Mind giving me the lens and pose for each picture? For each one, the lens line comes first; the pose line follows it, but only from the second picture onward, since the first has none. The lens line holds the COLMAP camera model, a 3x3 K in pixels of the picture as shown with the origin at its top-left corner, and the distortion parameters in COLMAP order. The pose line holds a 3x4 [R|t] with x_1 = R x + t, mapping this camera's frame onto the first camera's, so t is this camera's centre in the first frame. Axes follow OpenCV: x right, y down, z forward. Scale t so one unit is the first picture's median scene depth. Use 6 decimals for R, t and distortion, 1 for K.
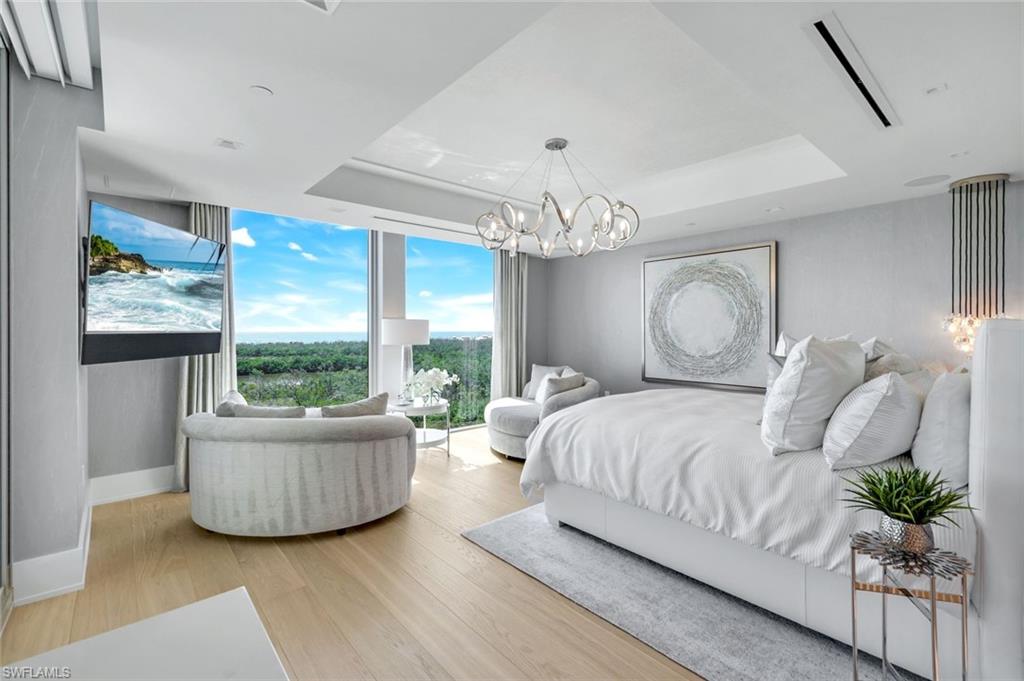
lens RADIAL K [[457.3, 0, 523.0], [0, 457.3, 332.8], [0, 0, 1]] dist [0.001446, -0.000075]
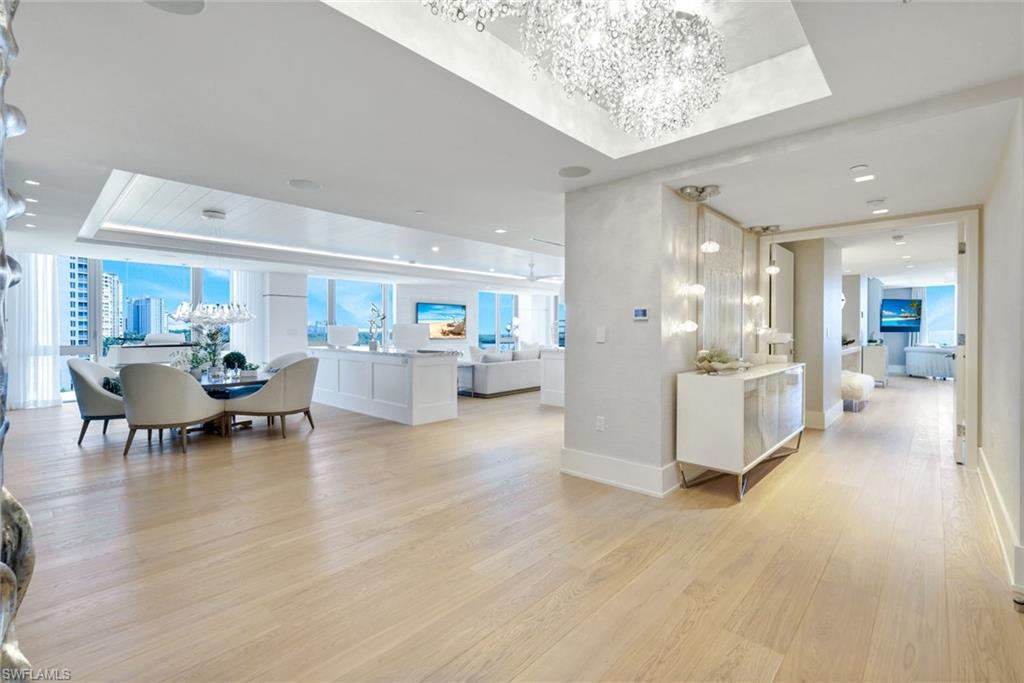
lens RADIAL K [[457.3, 0, 514.0], [0, 457.3, 332.3], [0, 0, 1]] dist [0.001446, -0.000075]
pose [[0.094889, 0.010446, -0.995433, 3.150880], [-0.003185, 0.999943, 0.010190, 0.030897], [0.995483, 0.002203, 0.094917, -2.999221]]
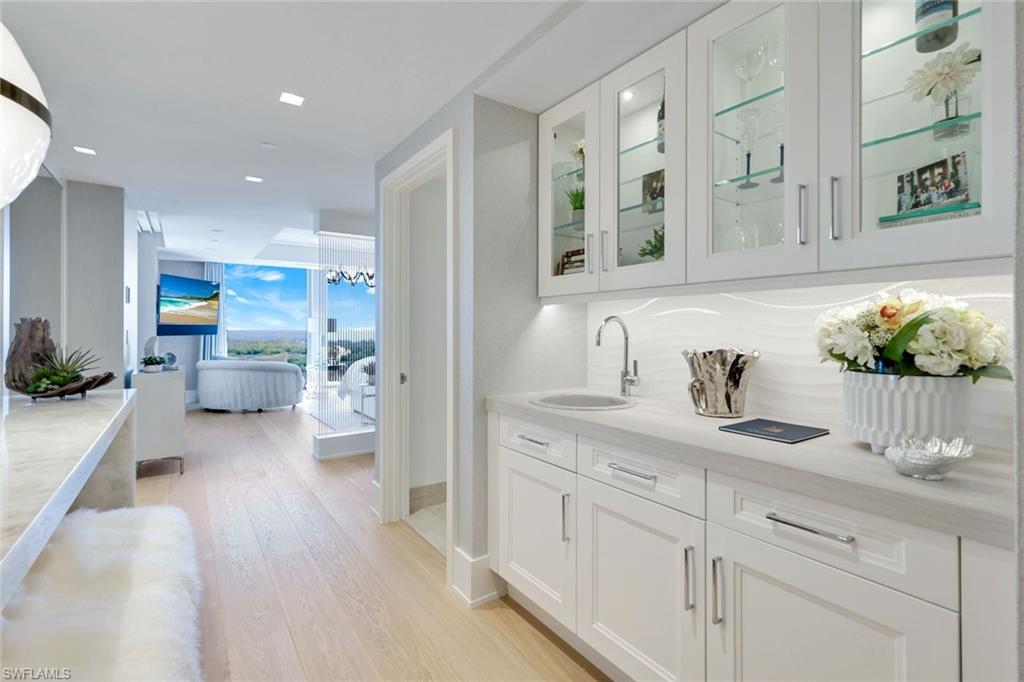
lens RADIAL K [[457.3, 0, 507.1], [0, 457.3, 330.5], [0, 0, 1]] dist [0.001446, -0.000075]
pose [[0.993835, 0.007525, -0.110613, 1.159699], [-0.007470, 0.999972, 0.000906, 0.021054], [0.110617, -0.000074, 0.993863, -1.218435]]
